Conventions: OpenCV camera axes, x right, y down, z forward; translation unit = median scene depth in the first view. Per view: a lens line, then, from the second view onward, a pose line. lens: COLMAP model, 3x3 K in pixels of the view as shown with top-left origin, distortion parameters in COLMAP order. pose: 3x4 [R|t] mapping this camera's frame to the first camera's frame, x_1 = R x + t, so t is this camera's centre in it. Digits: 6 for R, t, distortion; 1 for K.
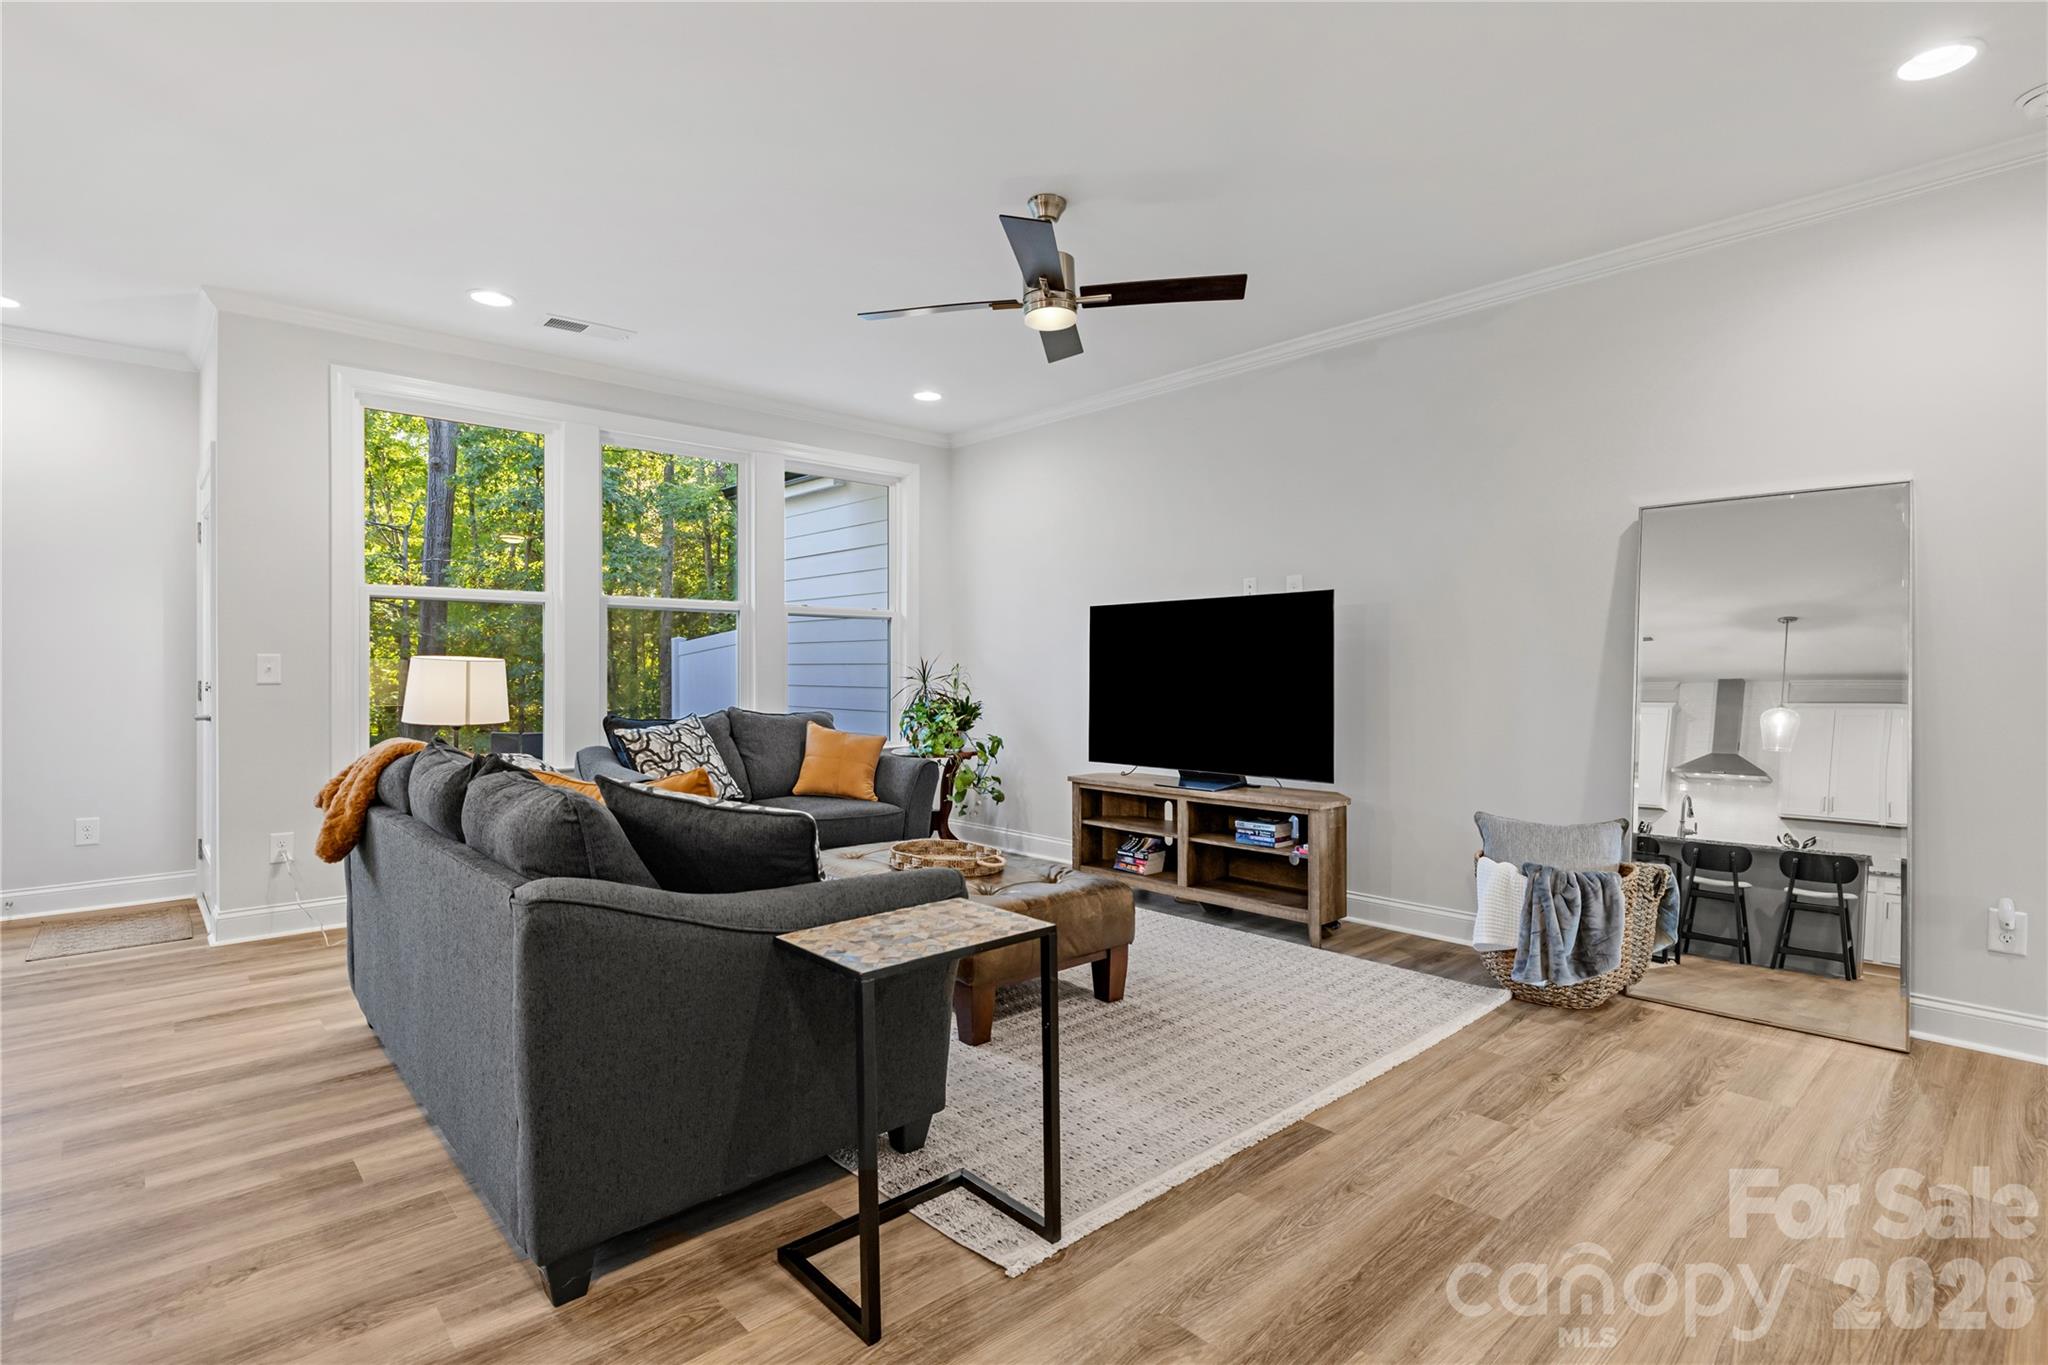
lens RADIAL K [[983.9, 0, 1031.2], [0, 983.9, 674.8], [0, 0, 1]] dist [-0.001989, 0.001561]
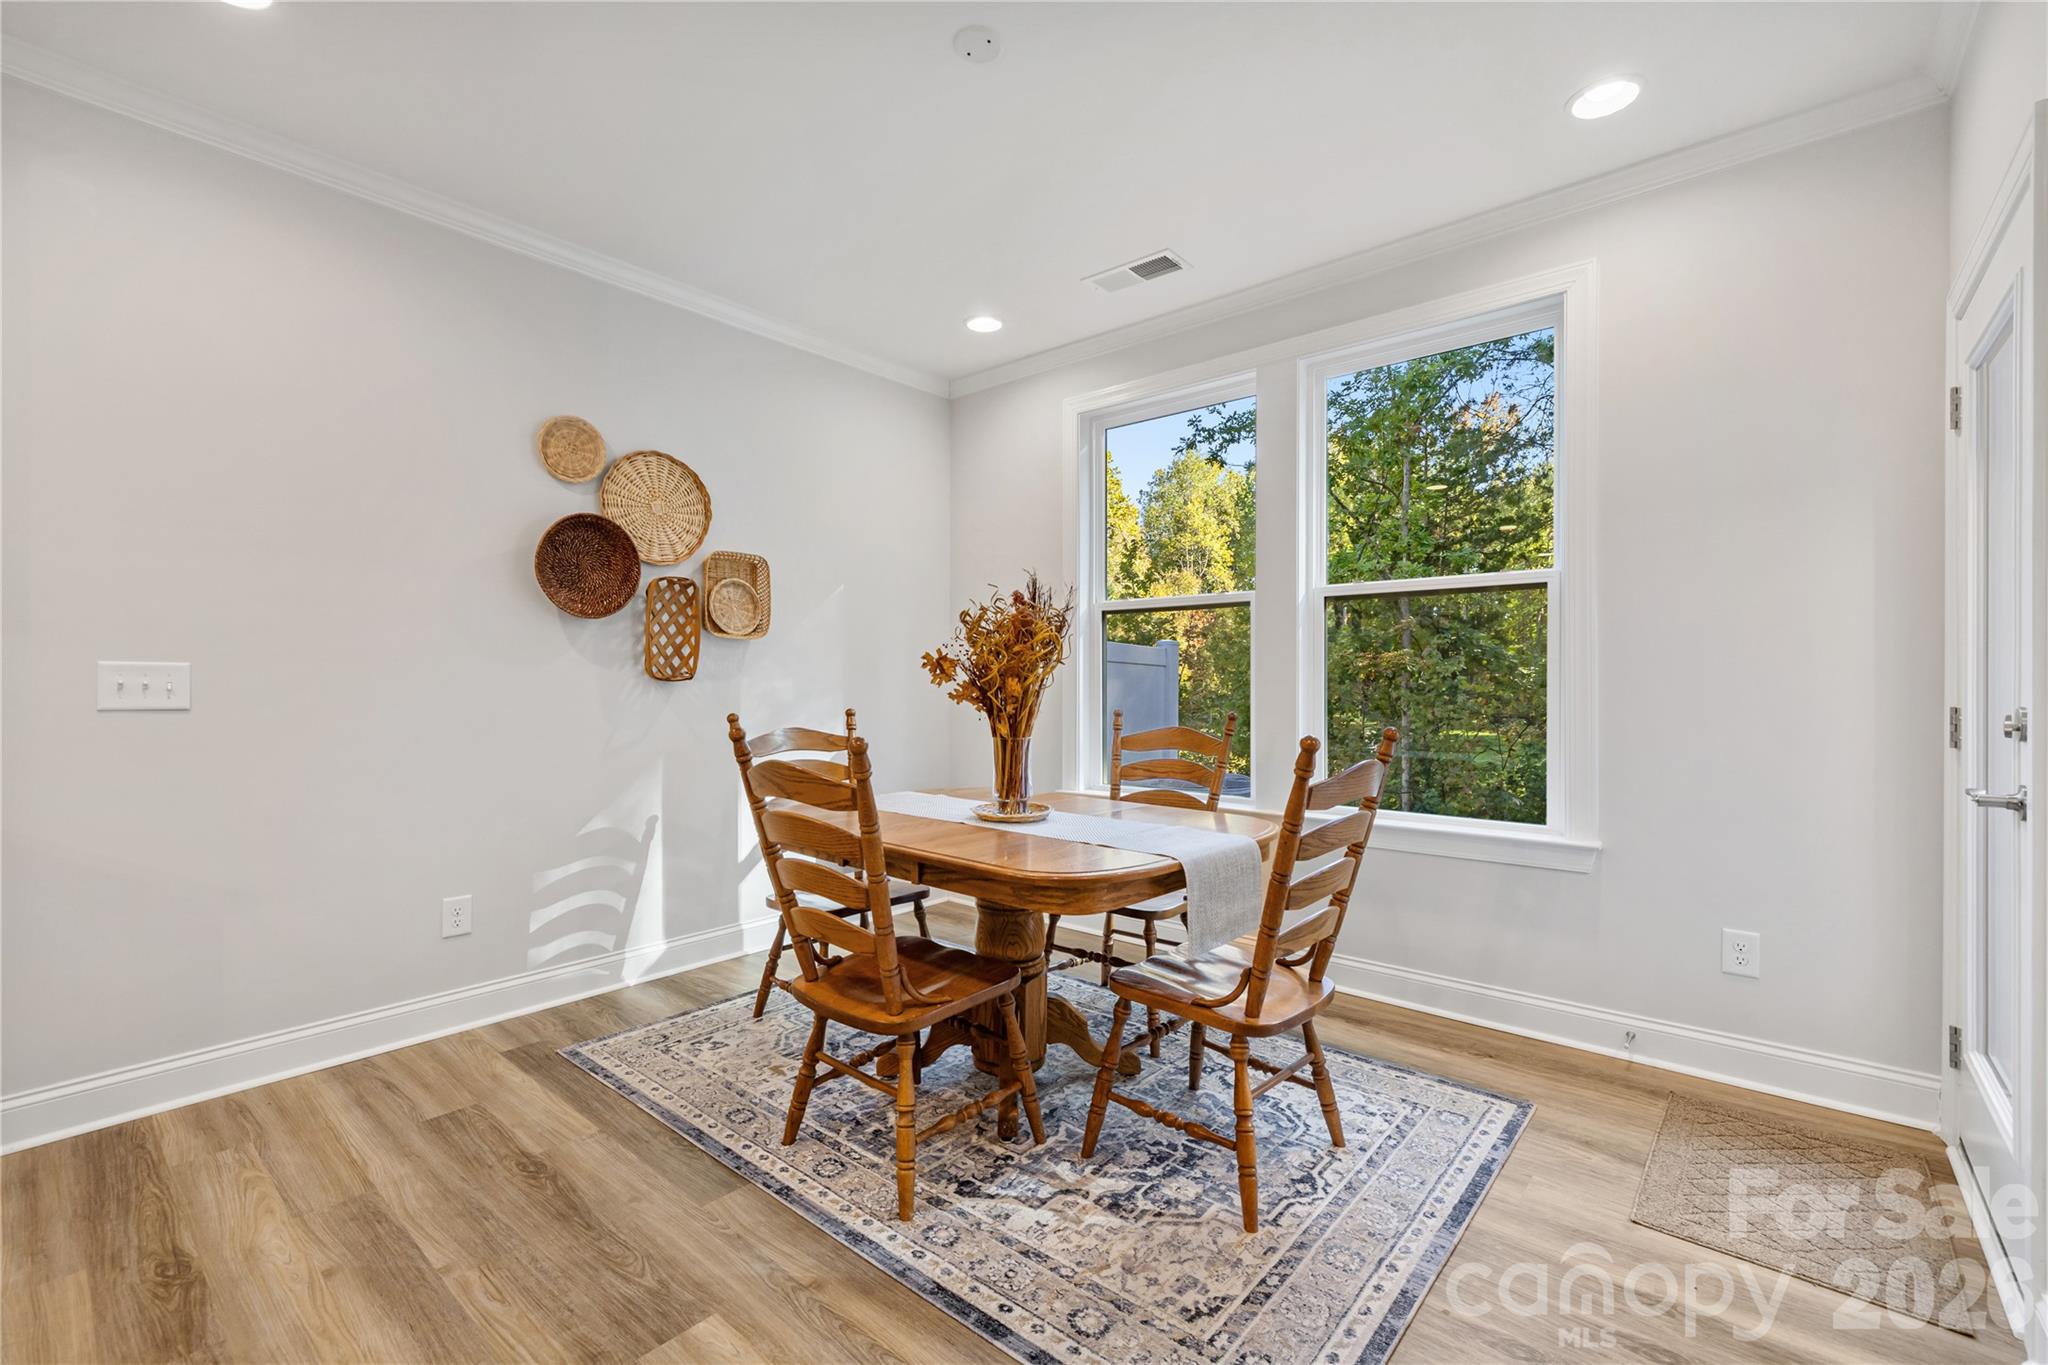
lens RADIAL K [[861.7, 0, 1027.4], [0, 861.7, 679.9], [0, 0, 1]] dist [0.003319, 0.000129]
pose [[0.122463, -0.002965, -0.992469, -0.525852], [-0.007091, 0.999967, -0.003862, -0.004508], [0.992448, 0.007510, 0.122438, 0.539649]]
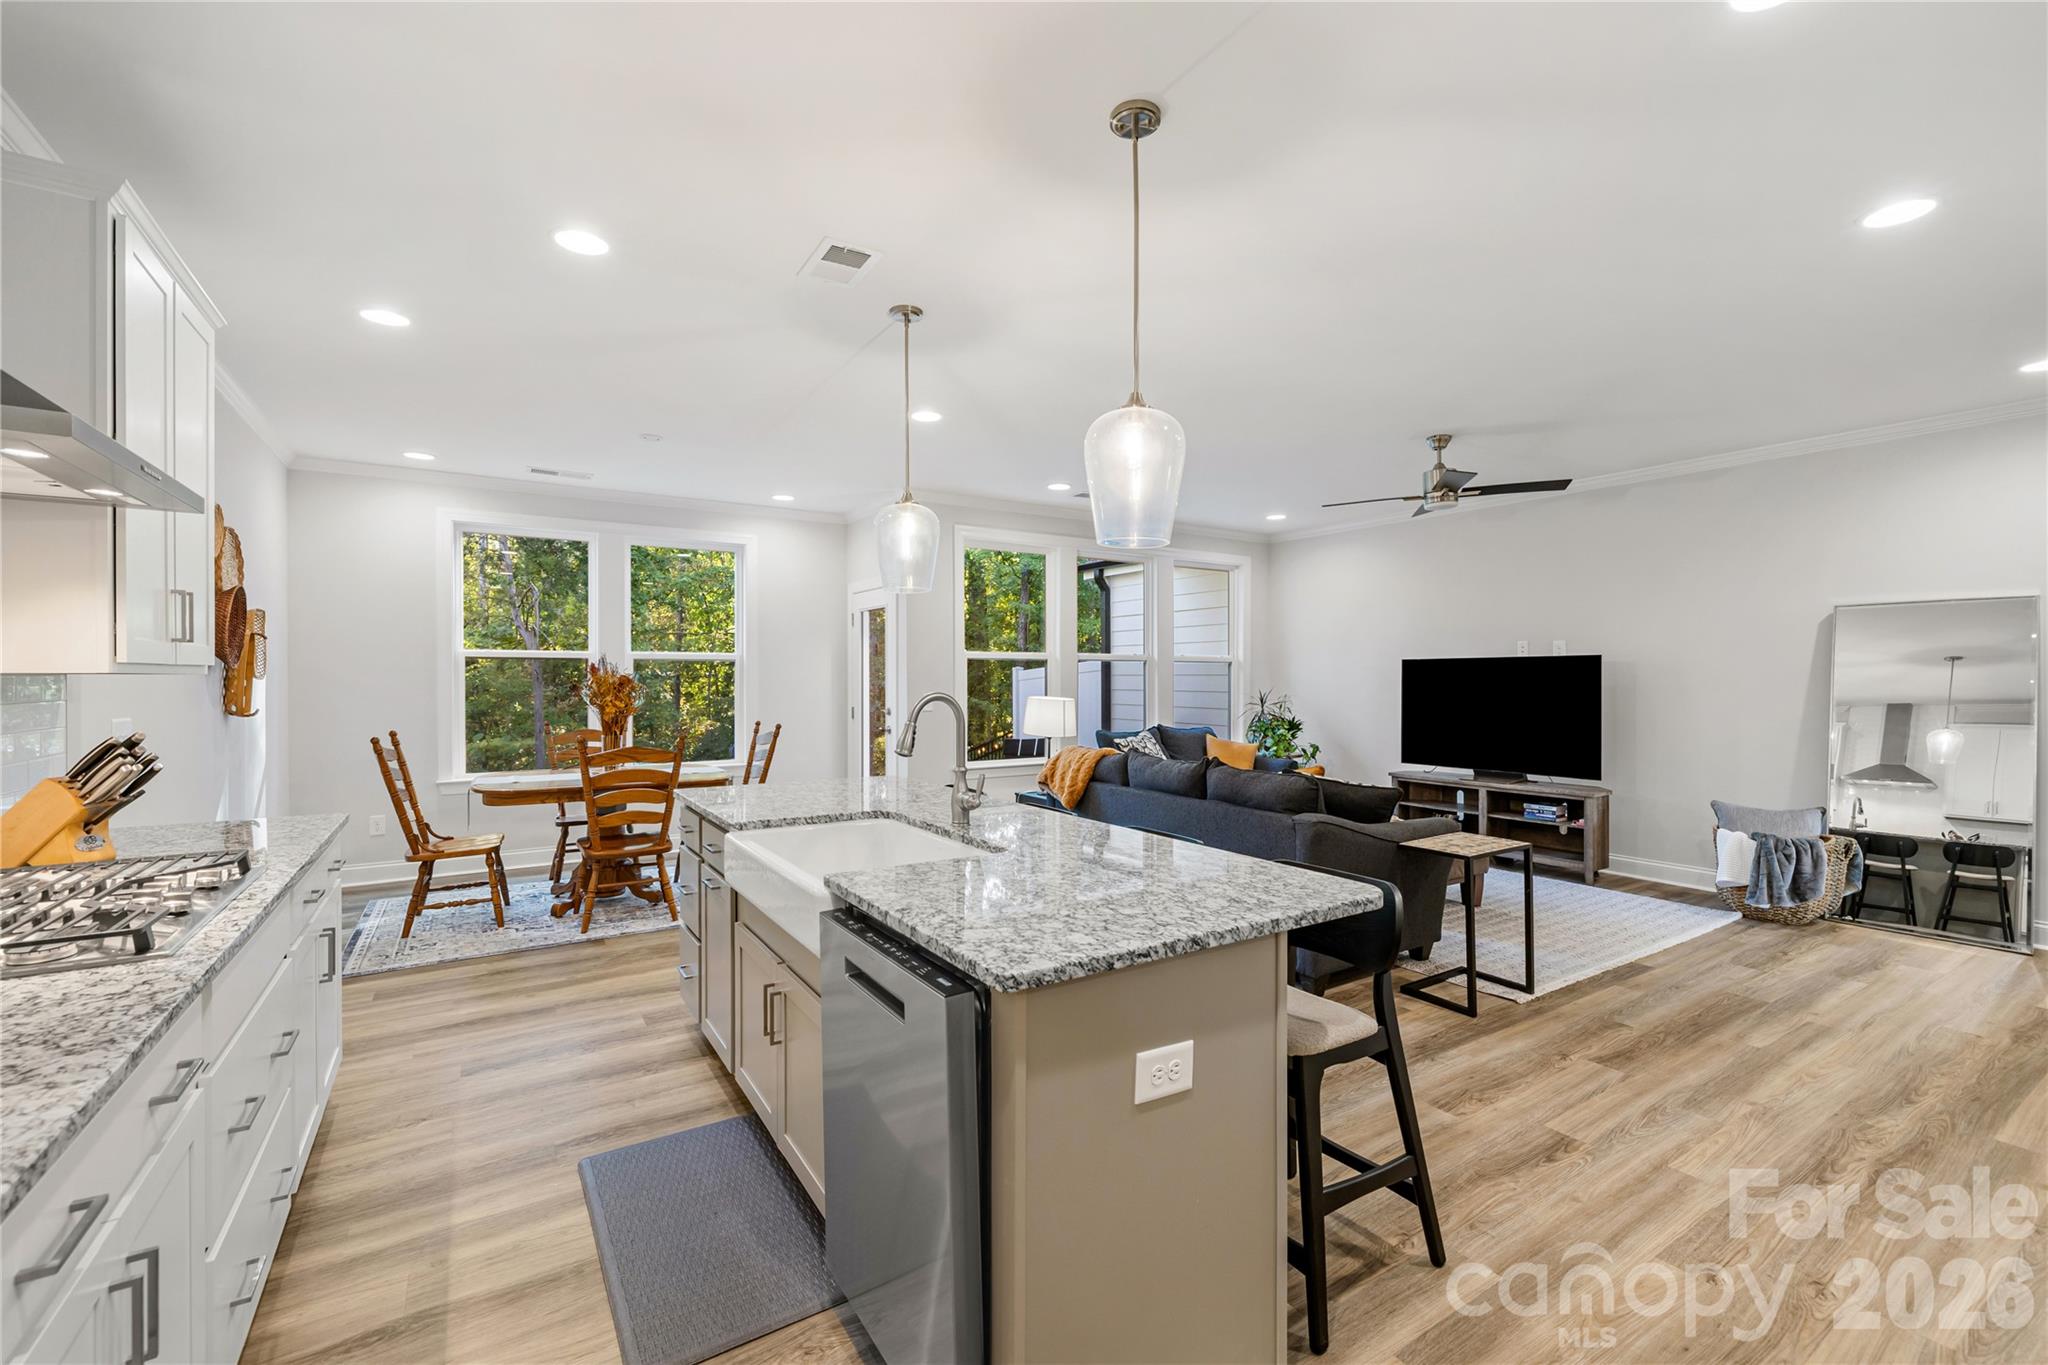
lens RADIAL K [[861.7, 0, 1018.8], [0, 861.7, 686.6], [0, 0, 1]] dist [0.003319, 0.000129]
pose [[0.985249, 0.002227, -0.171110, -0.342757], [-0.001028, 0.999974, 0.007100, -0.043226], [0.171122, -0.006820, 0.985226, -0.463162]]
